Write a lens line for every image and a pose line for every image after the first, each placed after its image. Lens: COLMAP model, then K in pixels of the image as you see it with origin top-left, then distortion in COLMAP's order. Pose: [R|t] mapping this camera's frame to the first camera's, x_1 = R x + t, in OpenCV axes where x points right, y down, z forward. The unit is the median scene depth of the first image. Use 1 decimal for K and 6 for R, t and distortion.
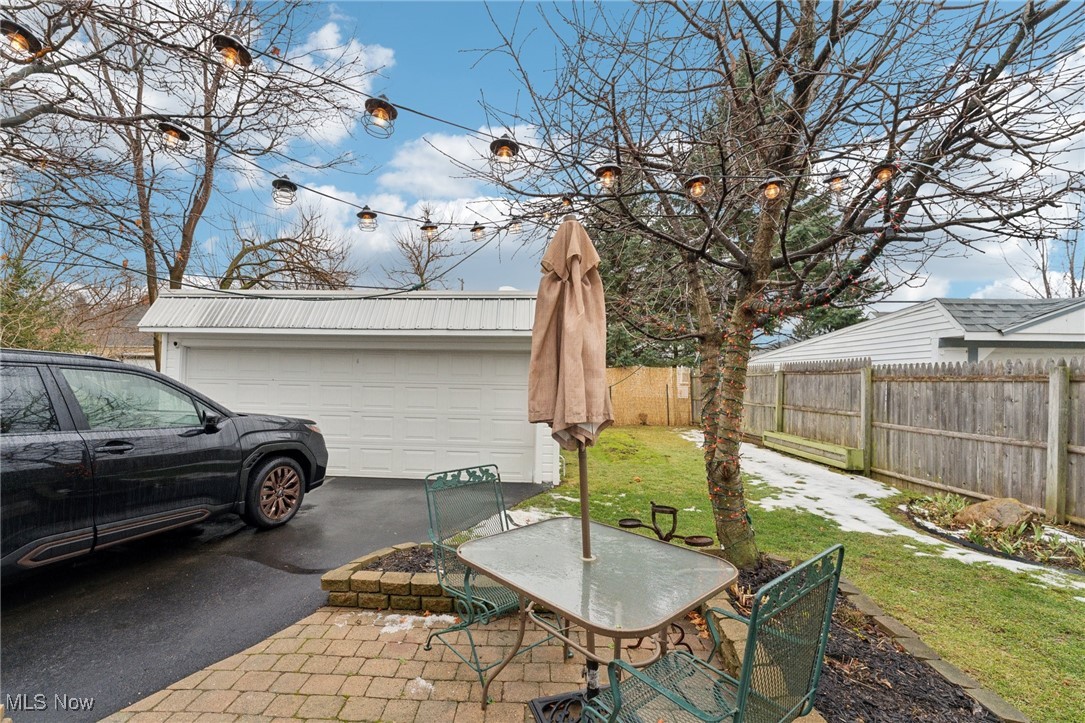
lens RADIAL K [[446.6, 0, 479.0], [0, 446.6, 379.9], [0, 0, 1]] dist [-0.004426, 0.002063]
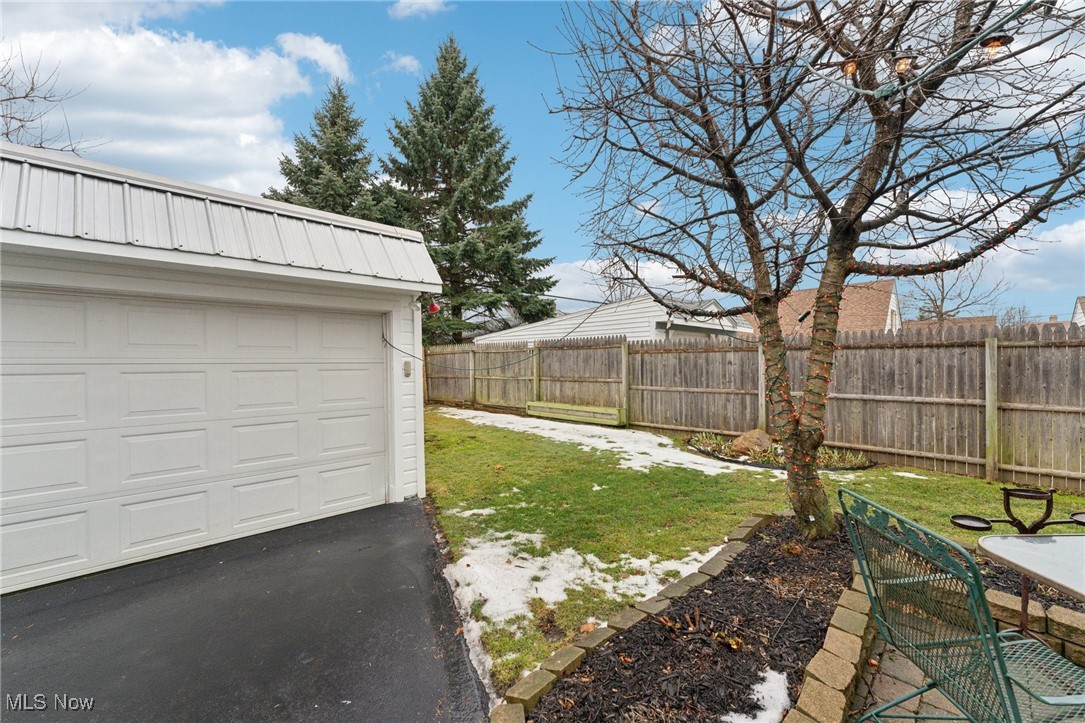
lens RADIAL K [[446.6, 0, 540.9], [0, 446.6, 363.8], [0, 0, 1]] dist [-0.004426, 0.002063]
pose [[0.647387, -0.023704, 0.761793, -0.270602], [0.018694, 0.999709, 0.015220, 0.008583], [-0.761932, 0.004388, 0.647642, 0.401016]]
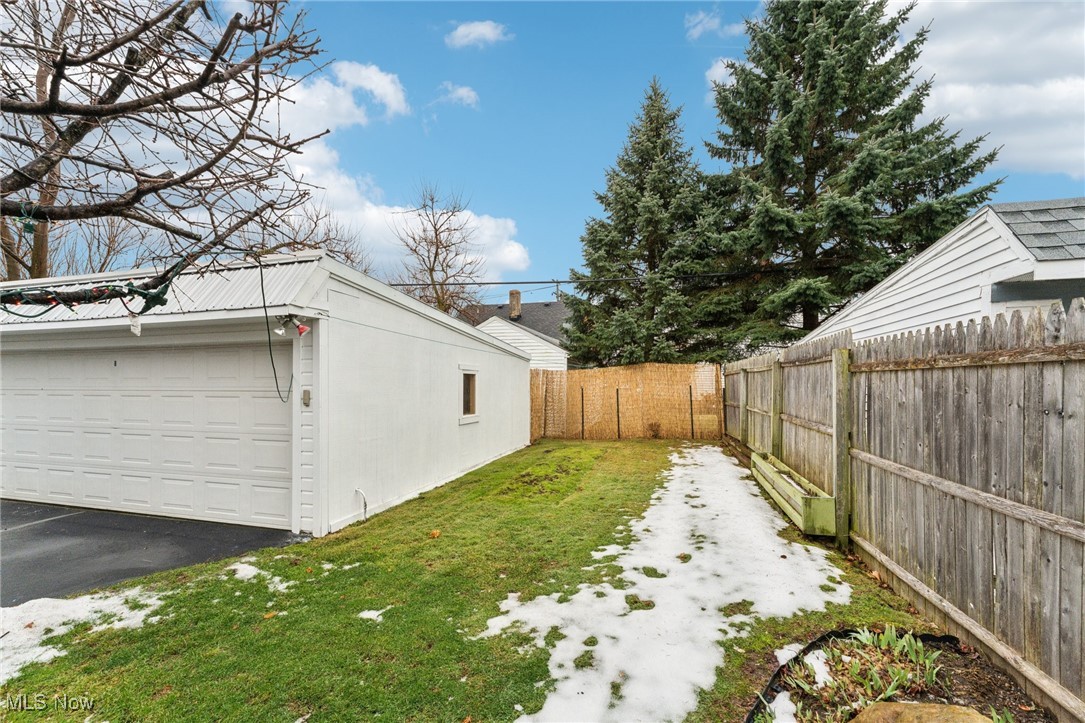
lens RADIAL K [[446.6, 0, 501.8], [0, 446.6, 394.2], [0, 0, 1]] dist [-0.004426, 0.002063]
pose [[0.979789, -0.015060, -0.199466, 0.629105], [0.019236, 0.999634, 0.019015, 0.010947], [0.199106, -0.022468, 0.979720, 0.422153]]
